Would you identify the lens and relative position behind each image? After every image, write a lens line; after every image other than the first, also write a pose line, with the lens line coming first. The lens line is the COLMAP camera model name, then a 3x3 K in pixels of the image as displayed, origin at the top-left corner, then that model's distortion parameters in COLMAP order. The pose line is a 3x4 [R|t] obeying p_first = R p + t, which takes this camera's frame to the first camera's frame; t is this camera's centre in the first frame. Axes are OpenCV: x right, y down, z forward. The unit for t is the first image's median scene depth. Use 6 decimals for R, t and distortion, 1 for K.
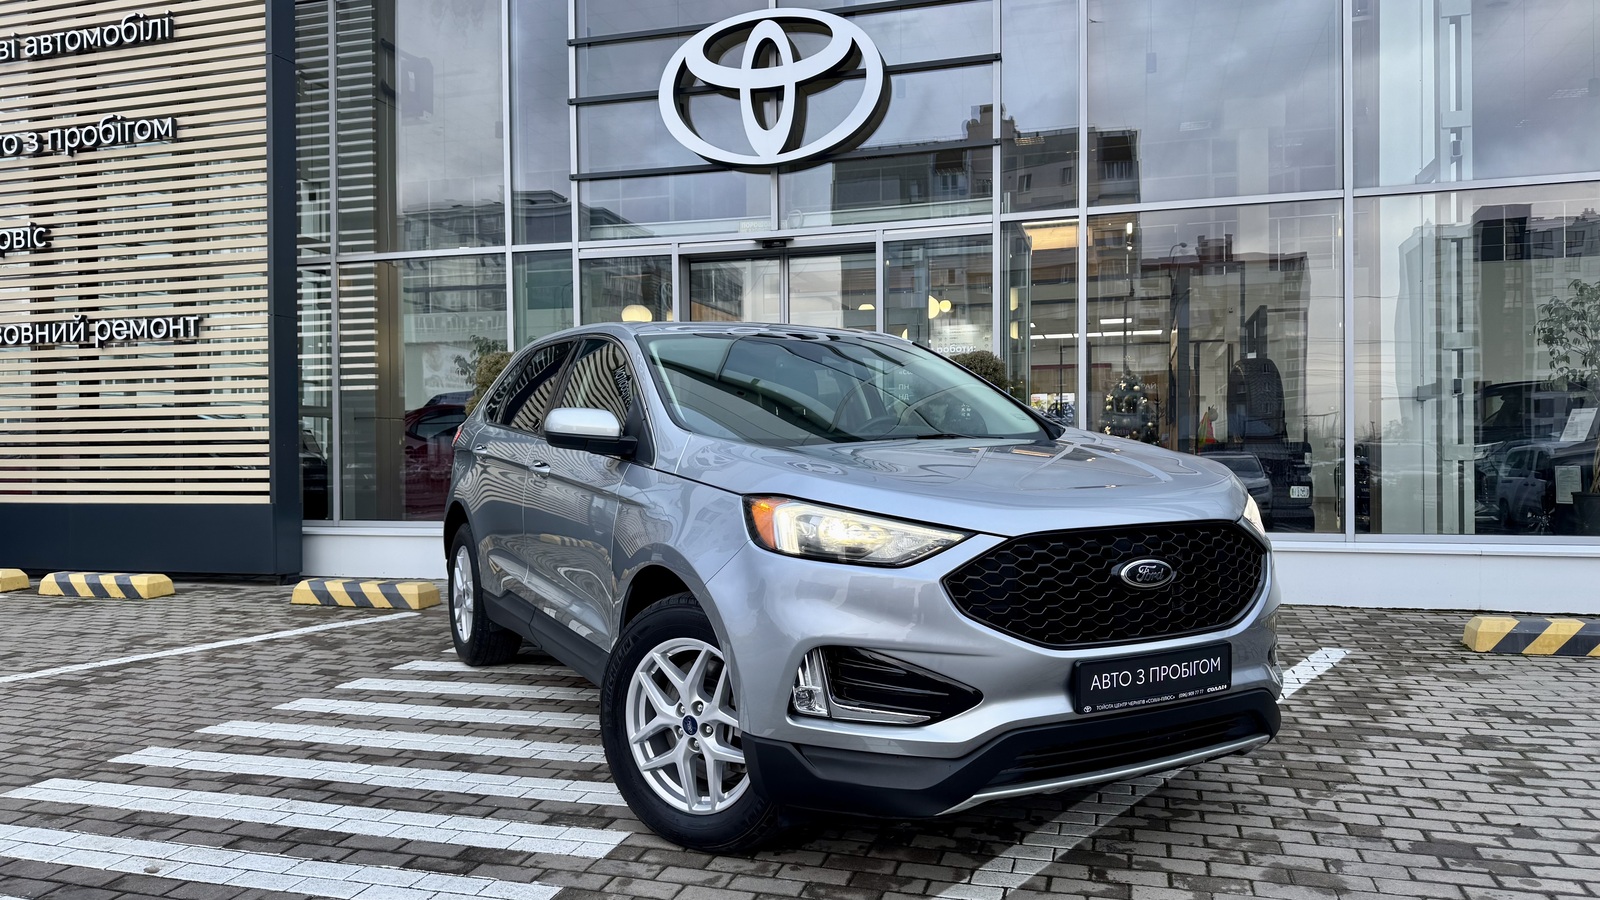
lens RADIAL K [[1129.6, 0, 794.7], [0, 1129.6, 450.5], [0, 0, 1]] dist [0.028508, -0.032057]
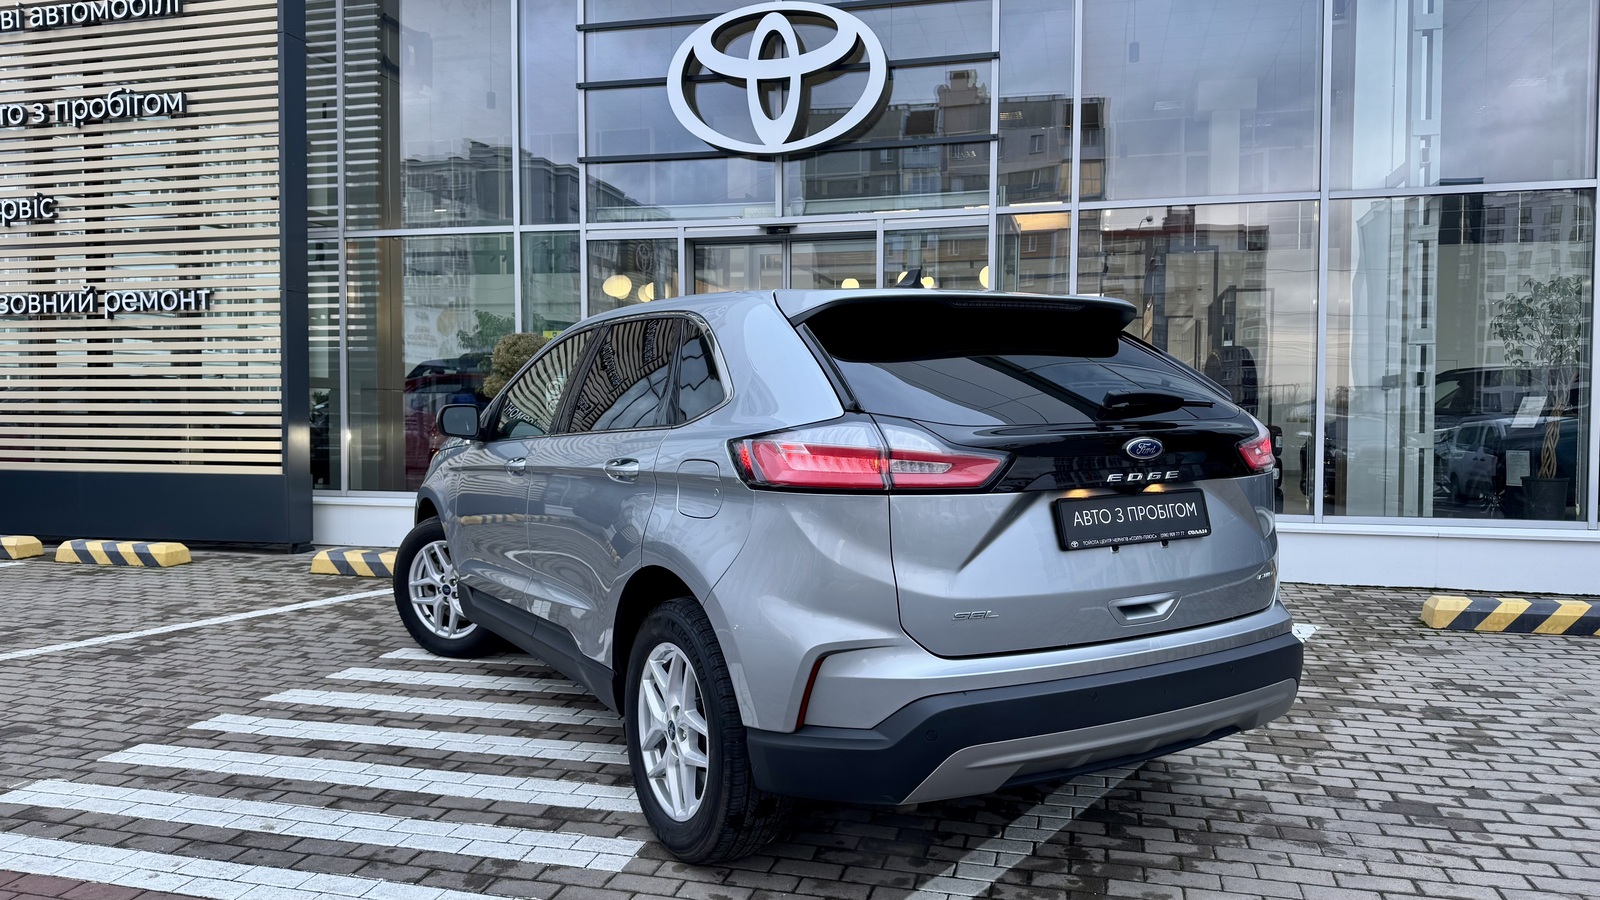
lens RADIAL K [[1129.7, 0, 798.5], [0, 1129.7, 444.3], [0, 0, 1]] dist [0.030015, -0.035070]
pose [[0.999310, 0.010690, 0.035568, -0.035770], [-0.011704, 0.999527, 0.028444, -0.016749], [-0.035247, -0.028840, 0.998962, -0.045477]]
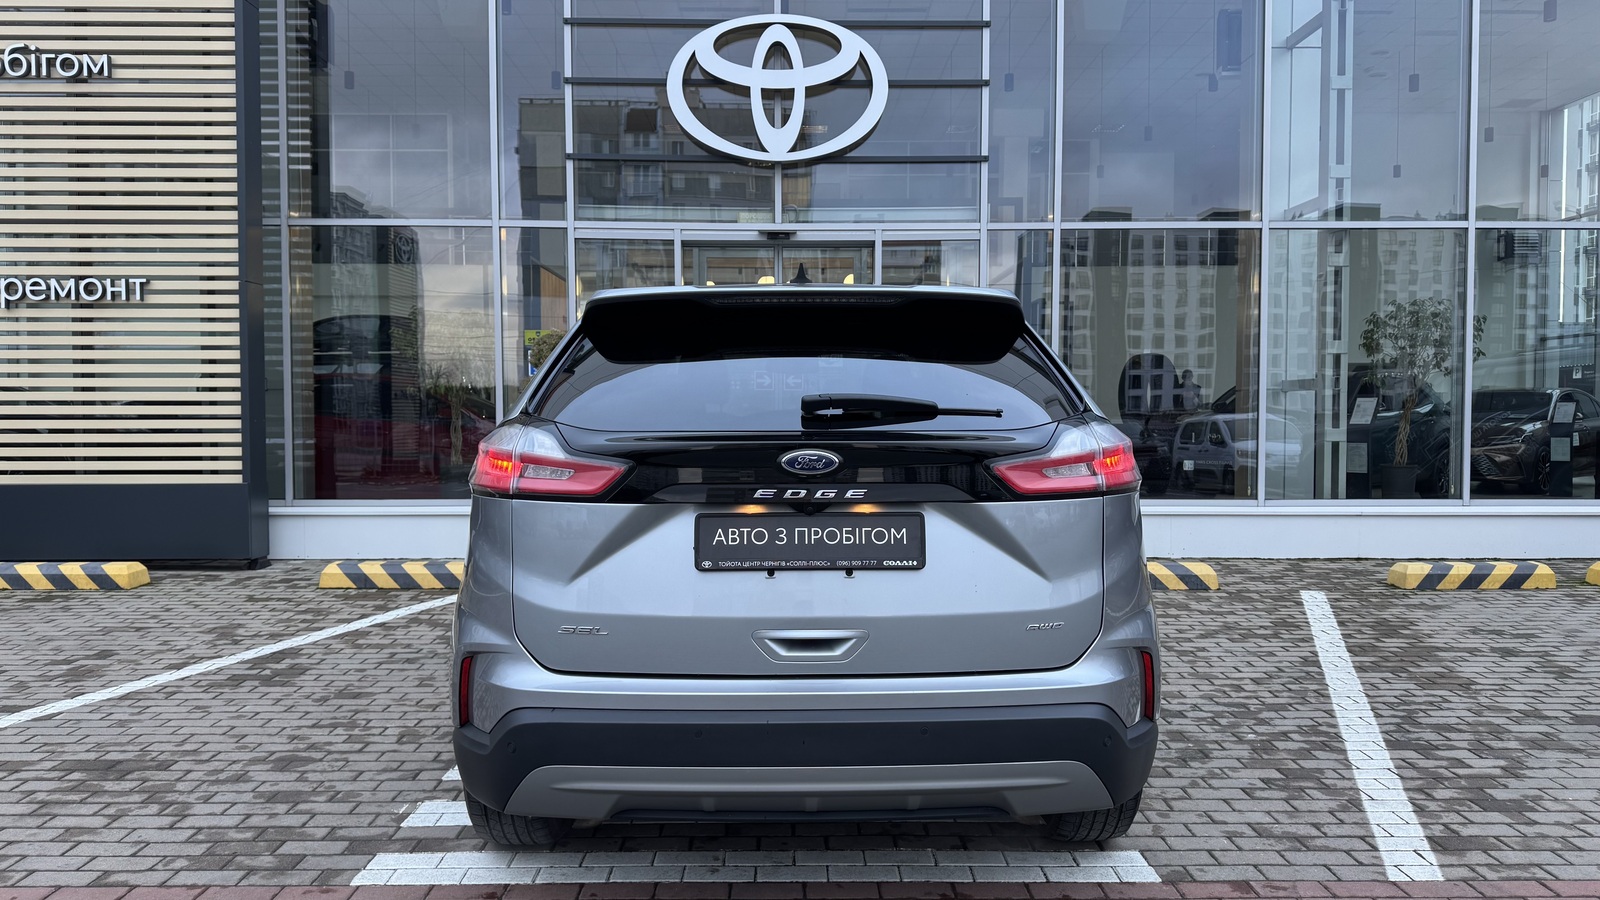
lens RADIAL K [[1127.0, 0, 800.0], [0, 1127.0, 450.0], [0, 0, 1]] dist [0.032233, -0.035252]
pose [[0.954789, -0.001201, 0.297281, -0.331020], [-0.007296, 0.999596, 0.027469, -0.010767], [-0.297194, -0.028396, 0.954395, -0.029518]]
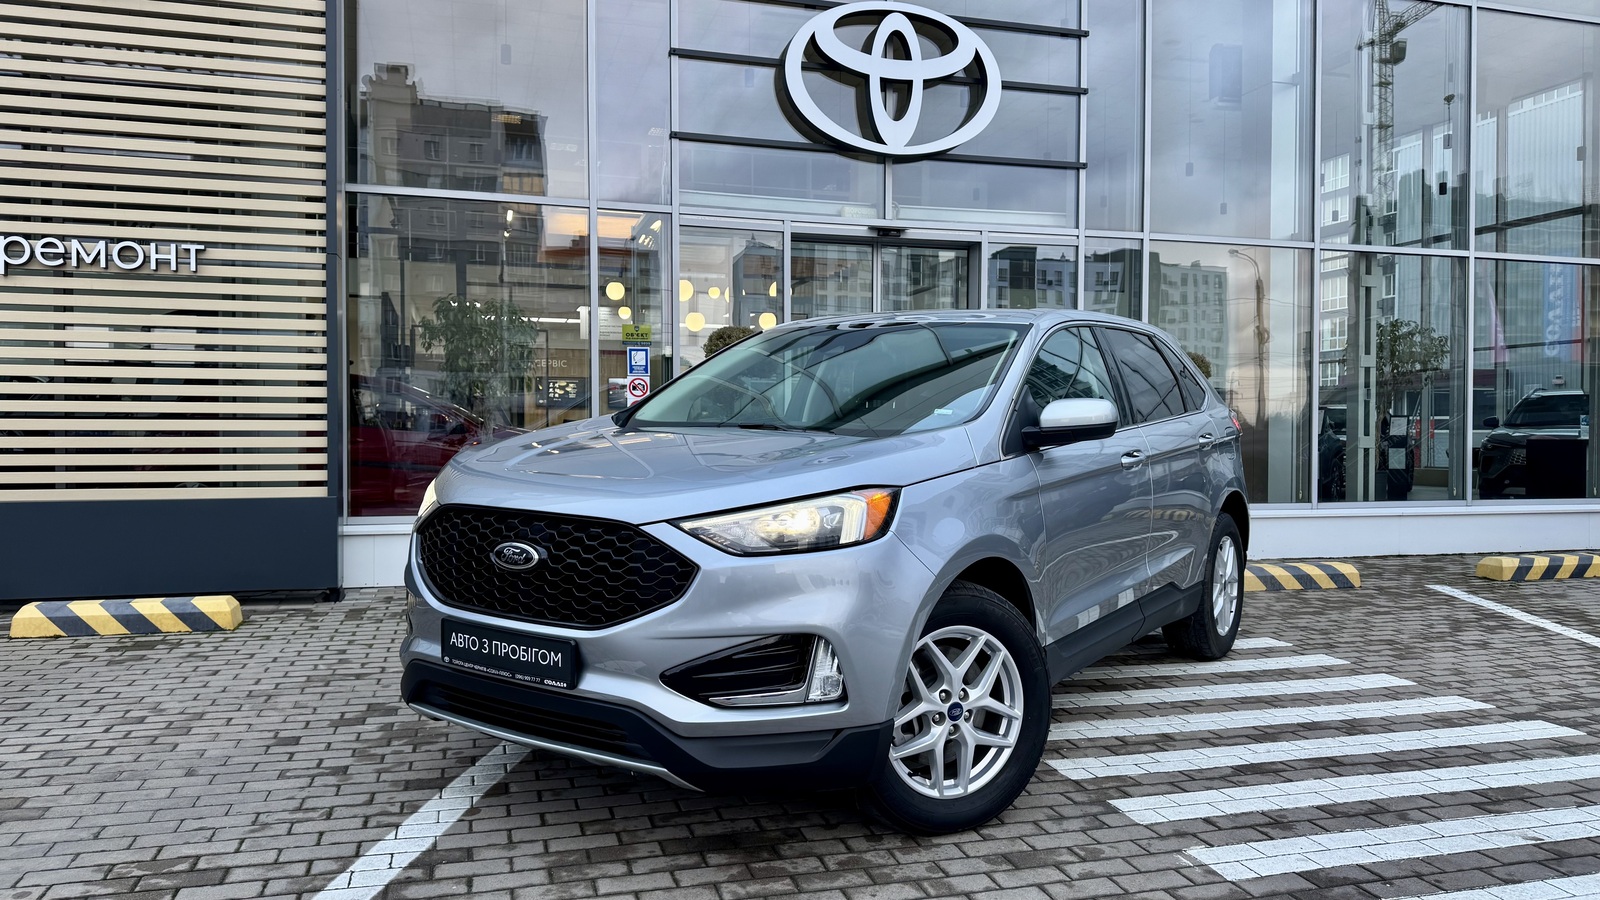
lens RADIAL K [[1129.7, 0, 798.5], [0, 1129.7, 444.3], [0, 0, 1]] dist [0.030015, -0.035070]
pose [[0.842955, 0.005671, 0.537954, -0.667550], [-0.010579, 0.999926, 0.006036, 0.002957], [-0.537880, -0.010779, 0.842952, 0.191105]]
